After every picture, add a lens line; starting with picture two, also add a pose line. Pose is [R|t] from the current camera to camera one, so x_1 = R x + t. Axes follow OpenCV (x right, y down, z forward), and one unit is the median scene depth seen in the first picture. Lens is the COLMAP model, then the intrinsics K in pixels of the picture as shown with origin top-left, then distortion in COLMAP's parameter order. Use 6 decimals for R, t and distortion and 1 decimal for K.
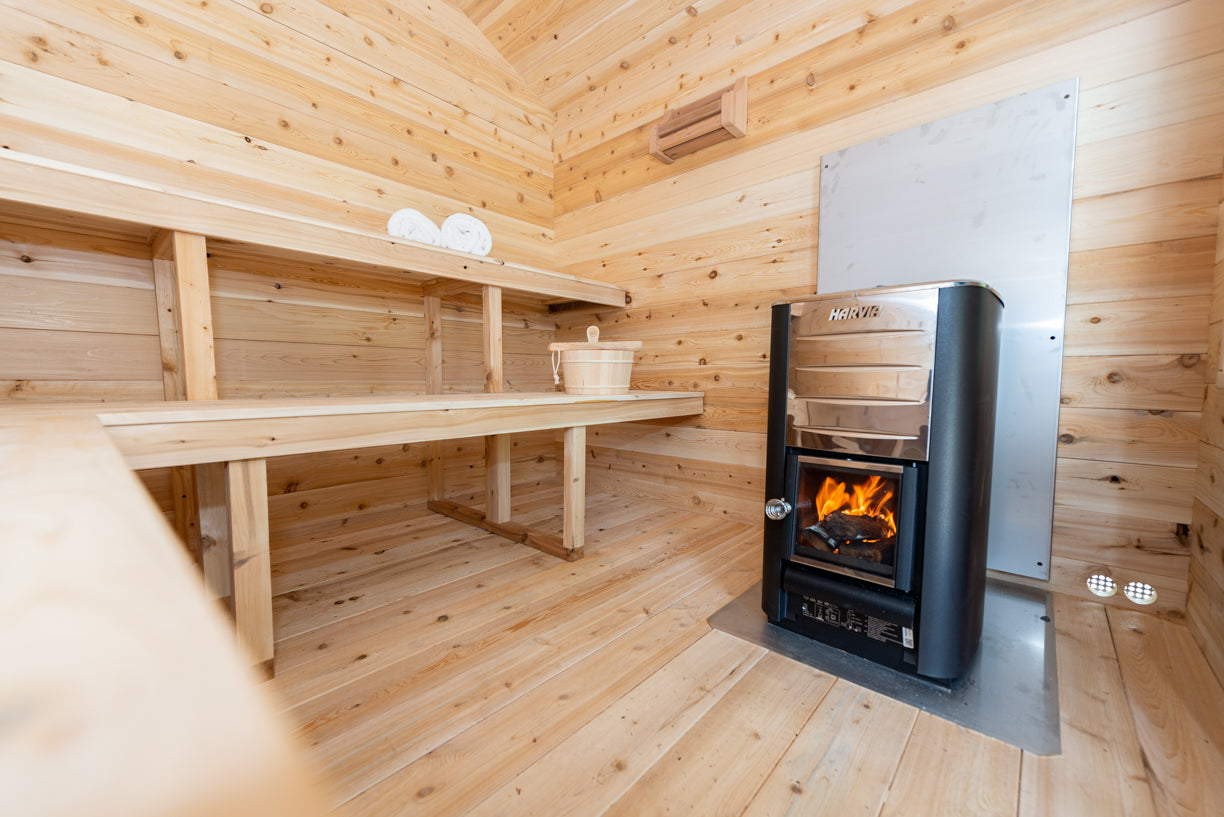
lens RADIAL K [[475.8, 0, 607.8], [0, 475.8, 413.3], [0, 0, 1]] dist [0.008991, -0.002917]
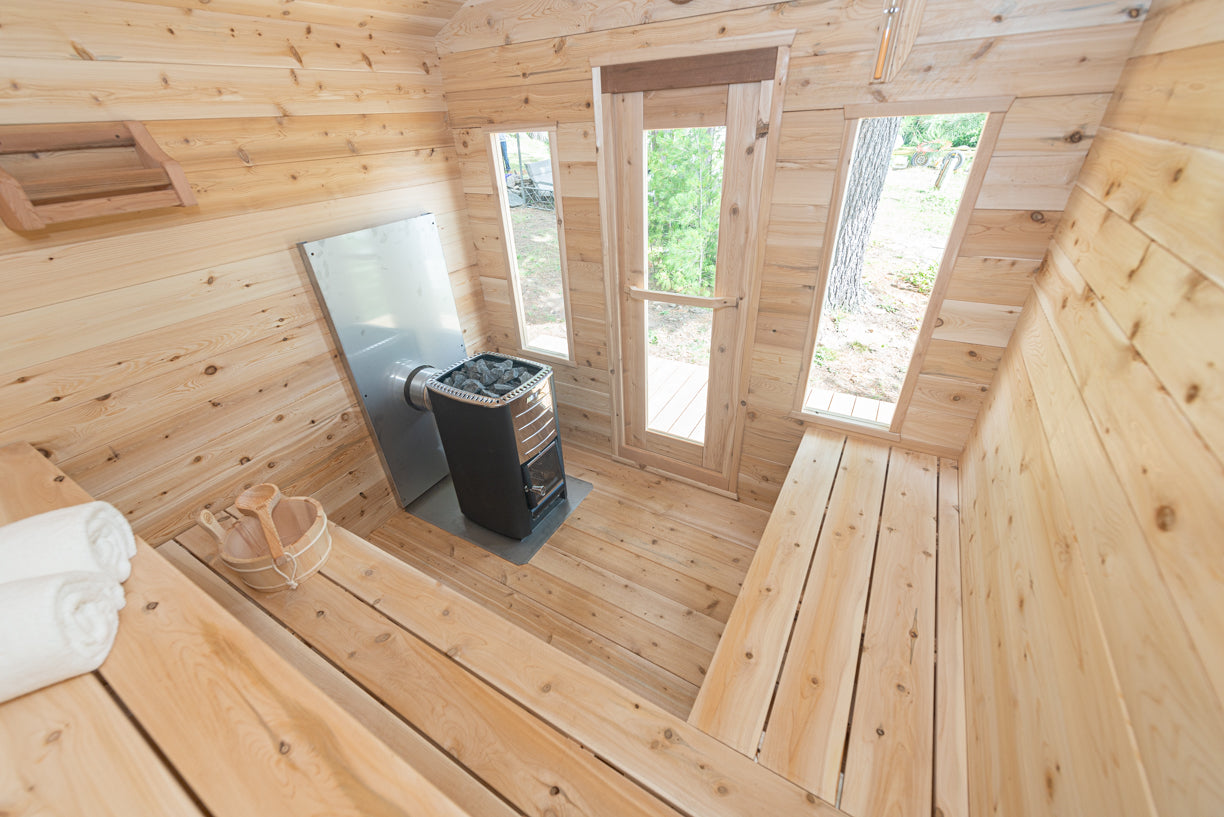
lens RADIAL K [[475.8, 0, 605.1], [0, 475.8, 412.5], [0, 0, 1]] dist [0.008991, -0.002917]
pose [[-0.195381, -0.509294, 0.838120, -0.813157], [0.126053, 0.834461, 0.536456, -0.744421], [-0.972593, 0.210461, -0.098840, 0.548916]]
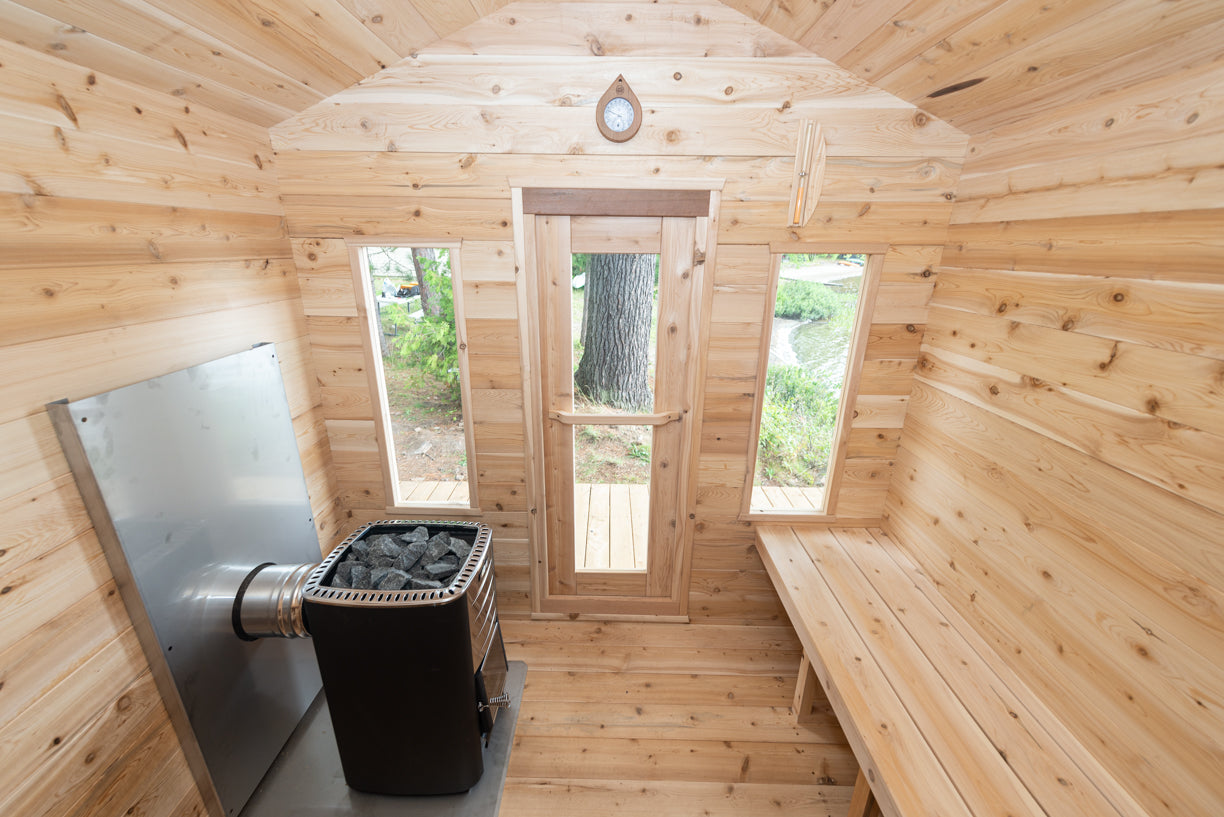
lens RADIAL K [[475.8, 0, 604.6], [0, 475.8, 409.3], [0, 0, 1]] dist [0.008991, -0.002917]
pose [[-0.658991, -0.252609, 0.708463, -0.431639], [0.047030, 0.926234, 0.374003, -0.754801], [-0.750679, 0.279784, -0.598500, 0.894390]]
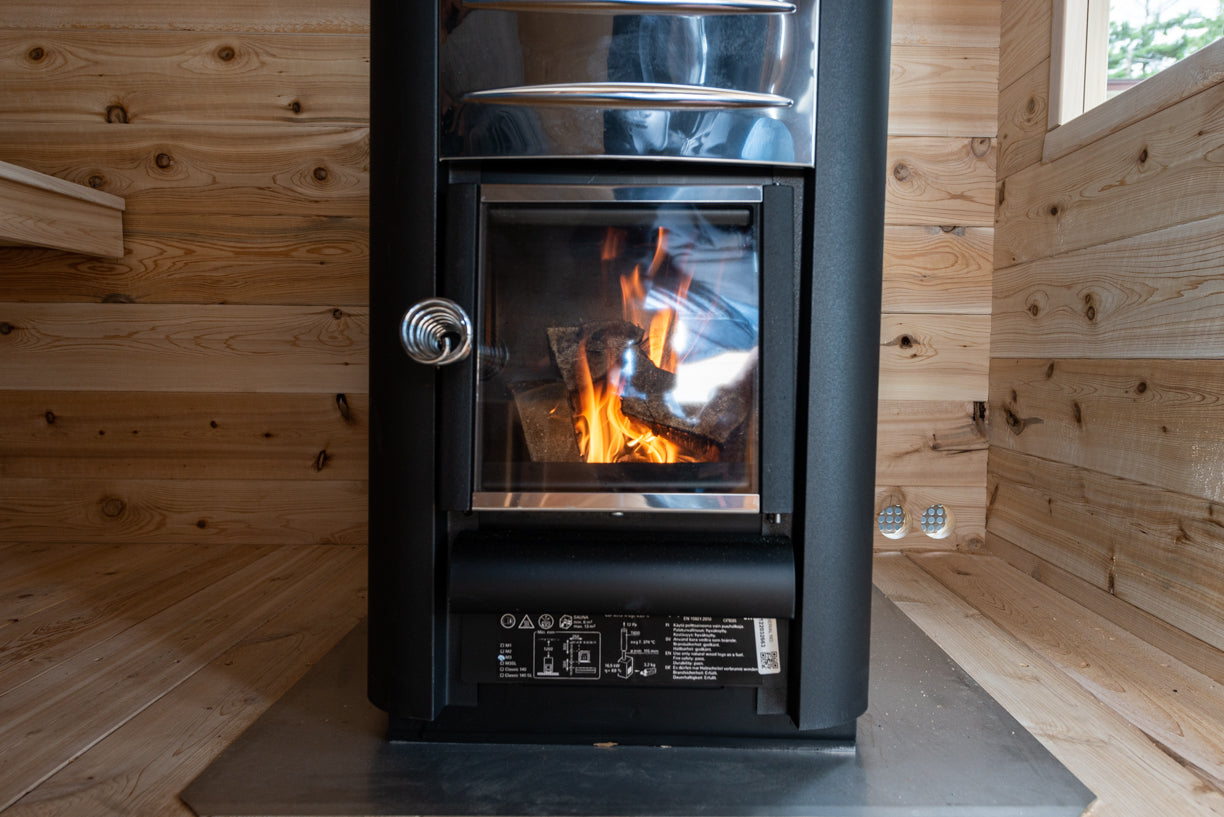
lens RADIAL K [[863.7, 0, 643.0], [0, 863.7, 402.7], [0, 0, 1]] dist [0.021972, -0.008489]
pose [[0.734892, -0.026953, 0.677649, 0.052267], [0.037482, 0.999297, -0.000902, 0.161910], [-0.677148, 0.026063, 0.735385, 0.332460]]
